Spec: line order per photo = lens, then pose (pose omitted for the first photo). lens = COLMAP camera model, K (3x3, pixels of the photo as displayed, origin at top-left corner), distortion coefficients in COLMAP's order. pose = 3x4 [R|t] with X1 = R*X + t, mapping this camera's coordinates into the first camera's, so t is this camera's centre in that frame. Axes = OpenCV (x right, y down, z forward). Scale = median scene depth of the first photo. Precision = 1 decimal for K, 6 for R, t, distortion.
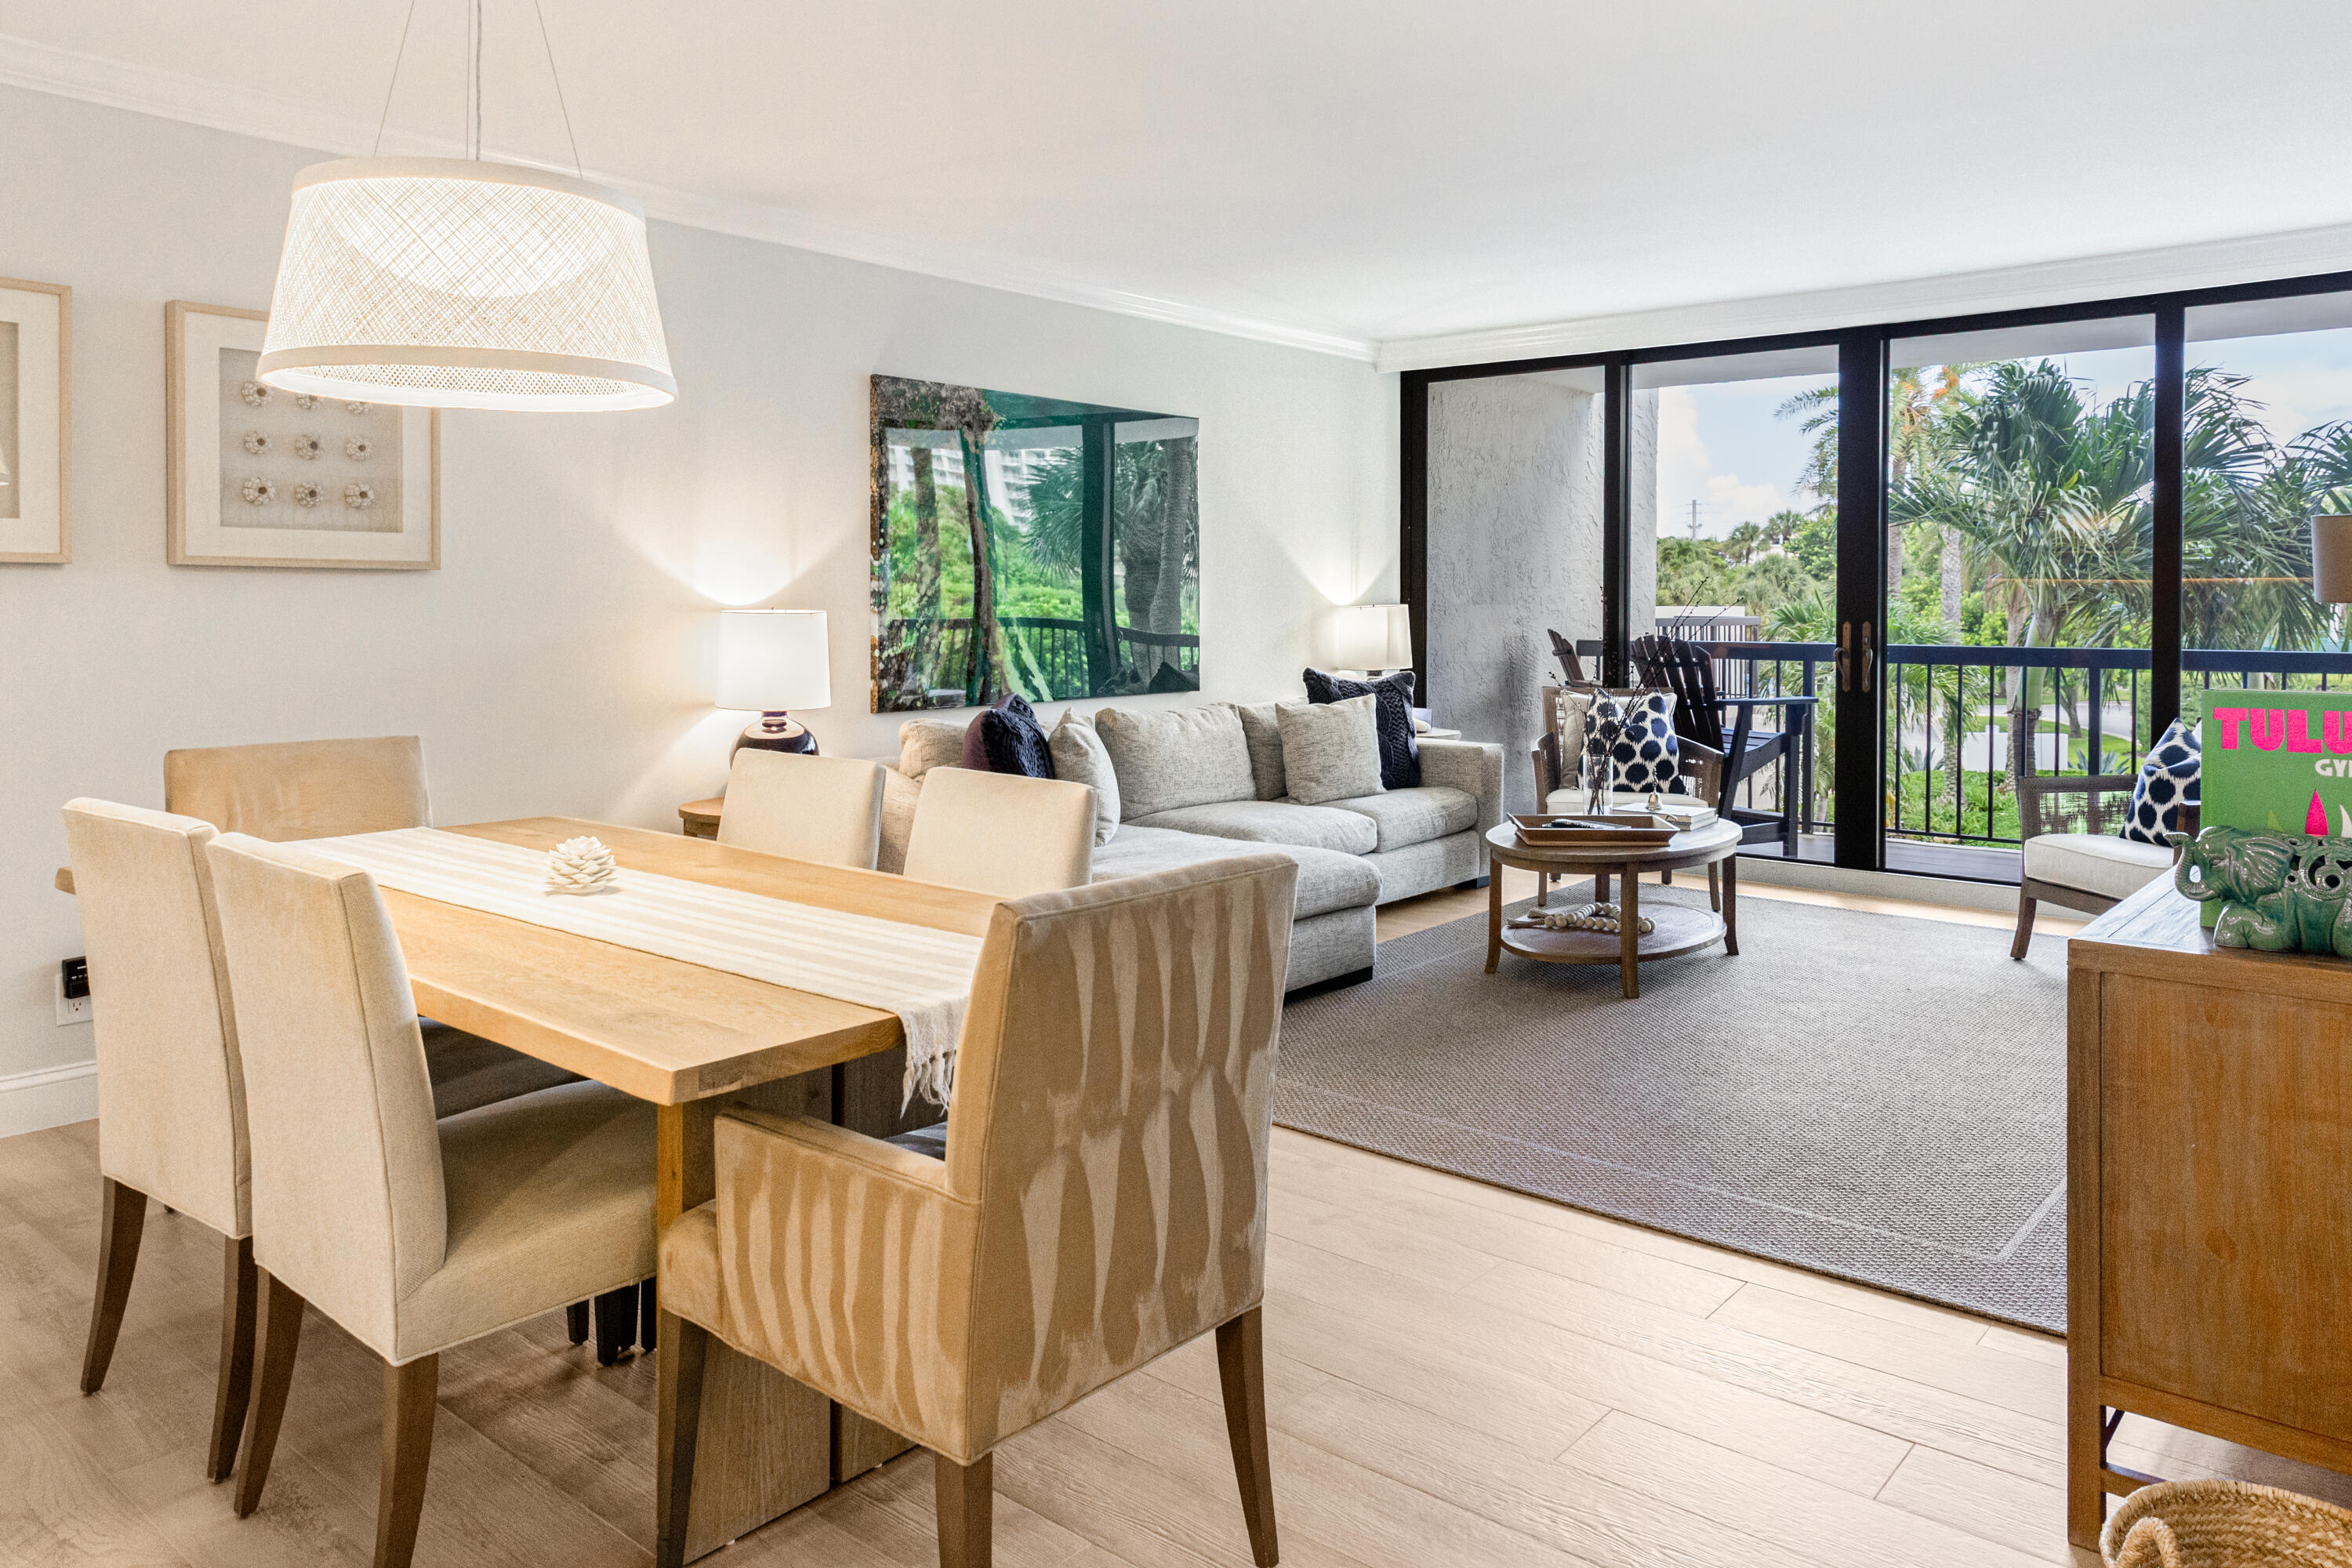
lens RADIAL K [[1617.5, 0, 1176.3], [0, 1617.5, 635.8], [0, 0, 1]] dist [0.014347, -0.000334]
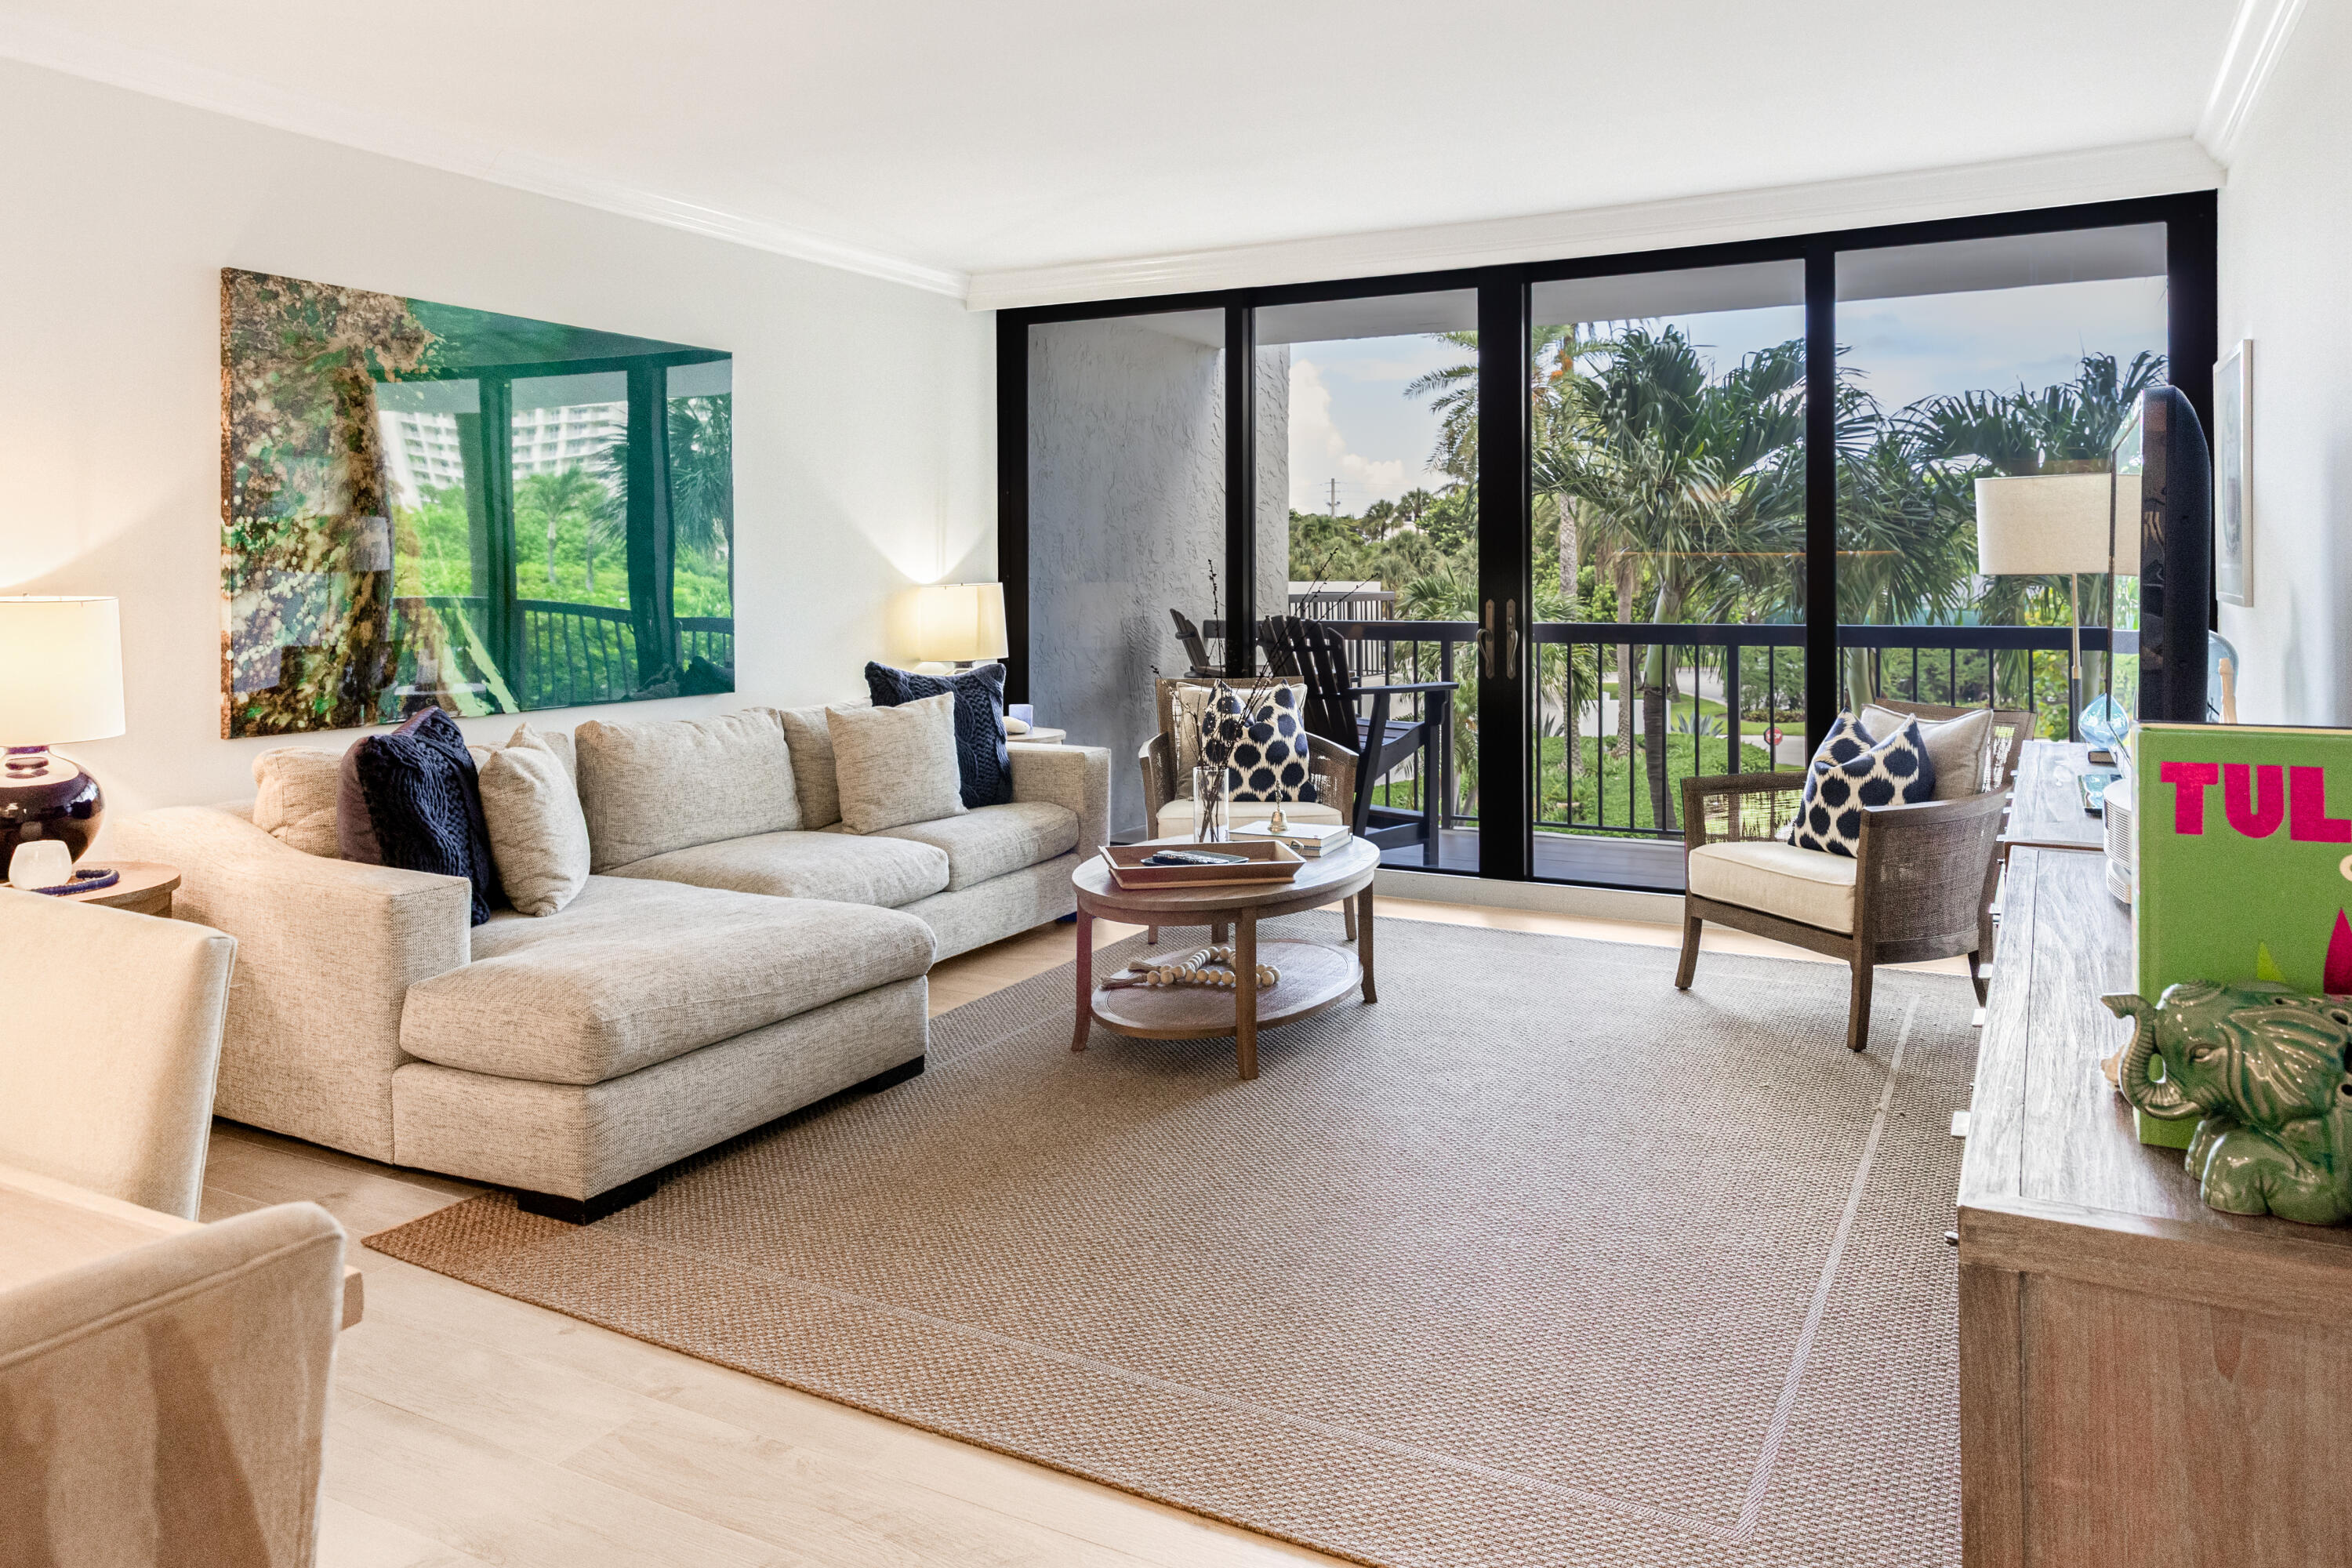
lens RADIAL K [[1591.1, 0, 1175.8], [0, 1591.1, 607.6], [0, 0, 1]] dist [0.002584, 0.000484]
pose [[0.978101, -0.009353, 0.207921, 0.067142], [0.009922, 0.999949, -0.001693, -0.004427], [-0.207894, 0.003719, 0.978144, 0.191441]]
